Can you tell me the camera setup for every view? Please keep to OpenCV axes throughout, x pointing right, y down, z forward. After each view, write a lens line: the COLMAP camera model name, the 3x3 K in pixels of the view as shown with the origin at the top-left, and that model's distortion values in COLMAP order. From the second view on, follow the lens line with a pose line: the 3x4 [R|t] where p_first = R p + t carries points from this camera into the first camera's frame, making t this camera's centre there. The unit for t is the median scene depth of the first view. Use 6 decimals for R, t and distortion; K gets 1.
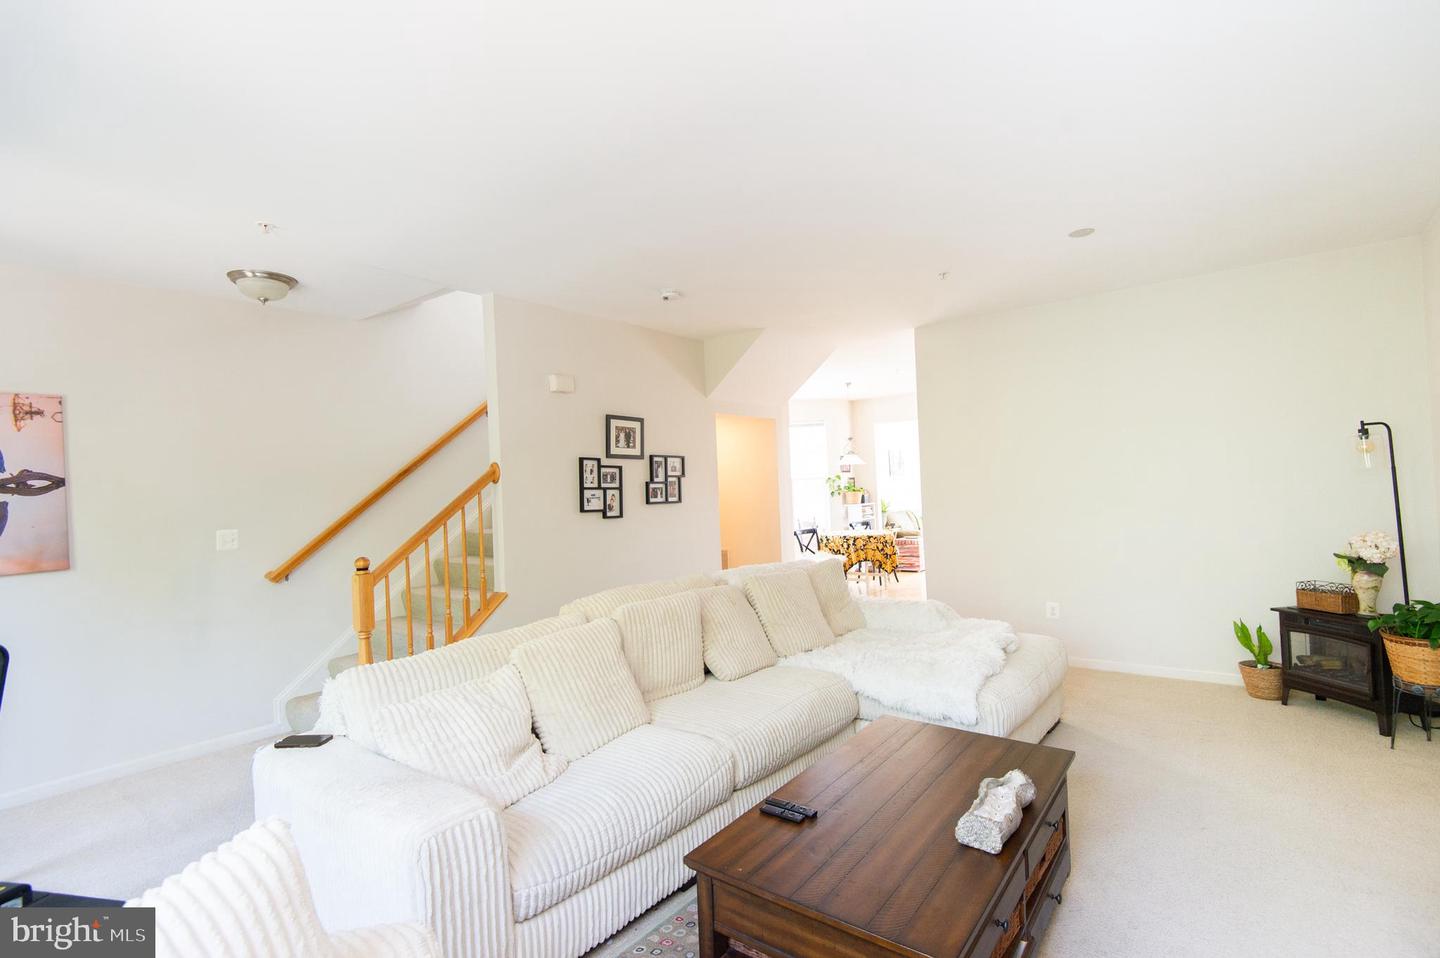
lens RADIAL K [[669.3, 0, 717.9], [0, 669.3, 483.3], [0, 0, 1]] dist [0.026099, -0.012870]
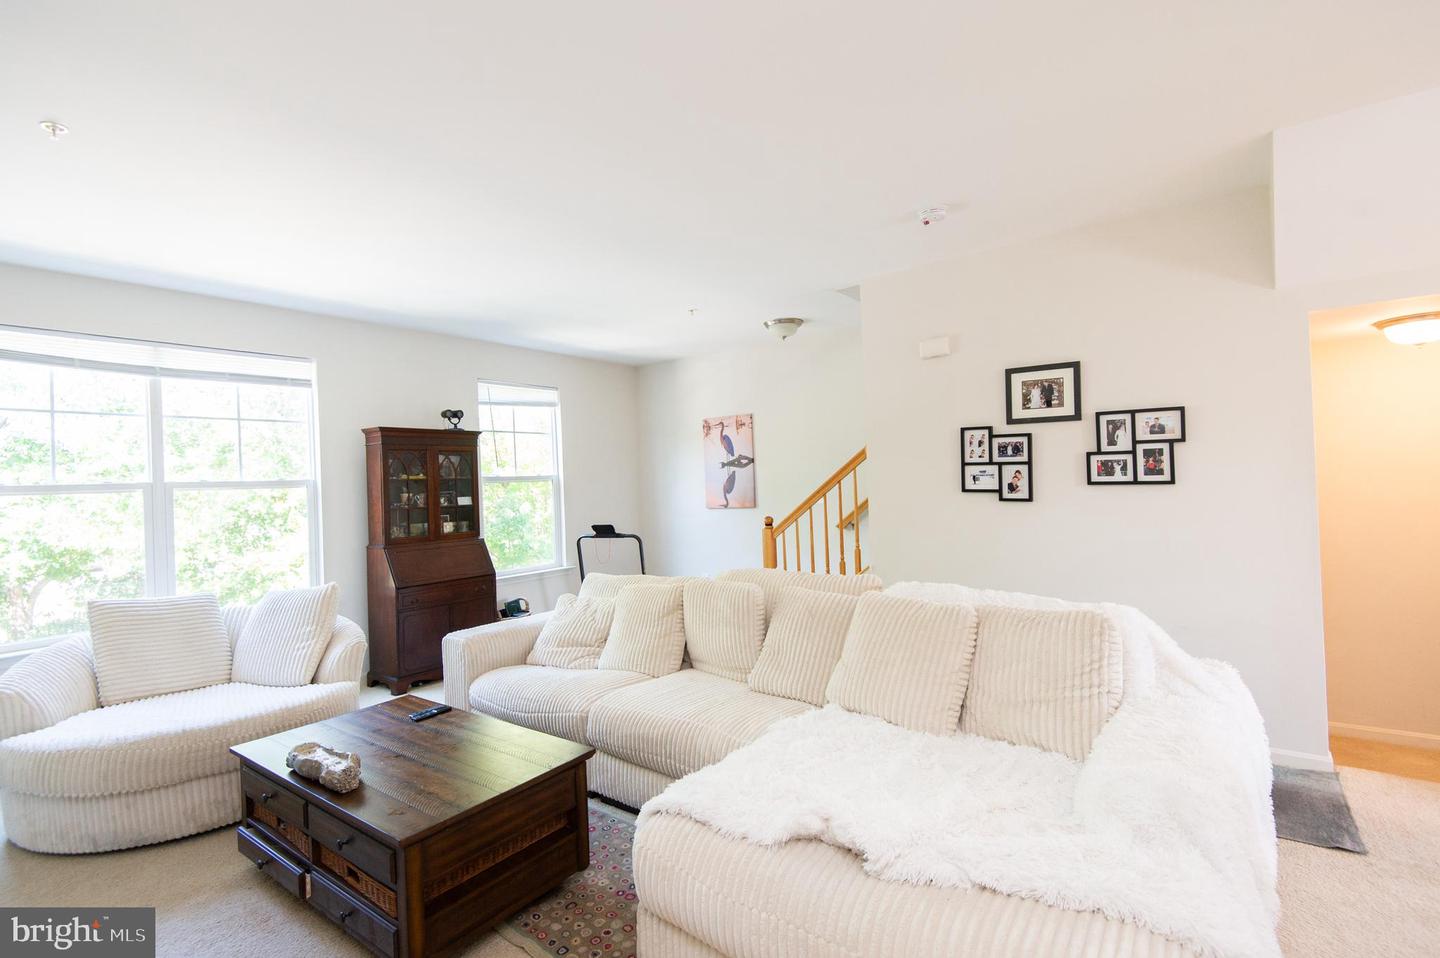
lens RADIAL K [[669.3, 0, 717.8], [0, 669.3, 475.2], [0, 0, 1]] dist [0.026099, -0.012870]
pose [[0.004829, 0.032411, -0.999463, 0.628935], [0.041568, 0.998604, 0.032584, -0.018288], [0.999124, -0.041703, 0.003475, 0.654871]]
